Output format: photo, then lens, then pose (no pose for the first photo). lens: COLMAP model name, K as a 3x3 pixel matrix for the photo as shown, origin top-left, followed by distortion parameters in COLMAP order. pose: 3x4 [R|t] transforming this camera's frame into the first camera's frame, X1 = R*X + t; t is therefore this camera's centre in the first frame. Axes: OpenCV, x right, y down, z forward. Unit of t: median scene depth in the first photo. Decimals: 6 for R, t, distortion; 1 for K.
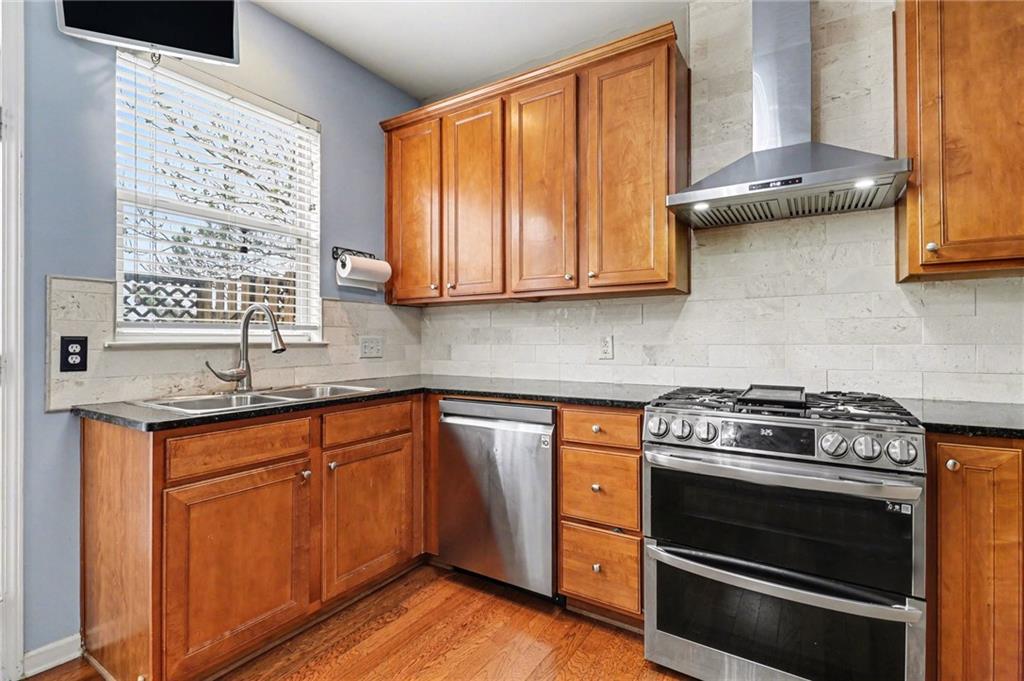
lens RADIAL K [[481.3, 0, 510.8], [0, 481.3, 338.7], [0, 0, 1]] dist [0.006353, 0.000650]
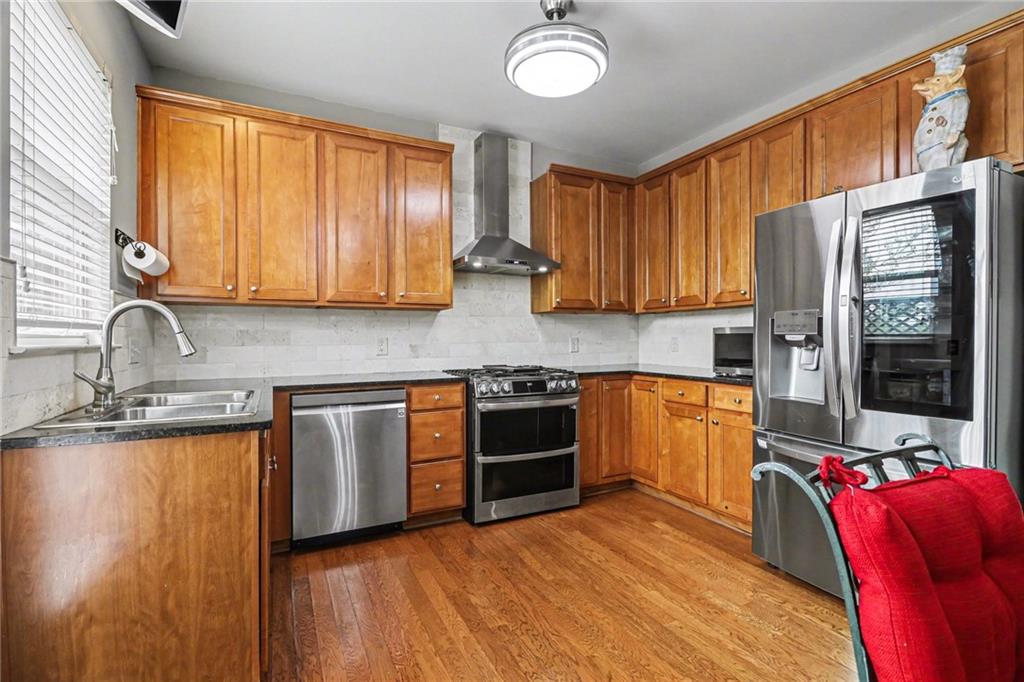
lens RADIAL K [[481.3, 0, 514.3], [0, 481.3, 341.5], [0, 0, 1]] dist [0.006353, 0.000650]
pose [[0.505058, -0.005020, 0.863071, -0.991091], [0.001497, 0.999987, 0.004941, -0.002361], [-0.863084, -0.001203, 0.505059, -0.000185]]
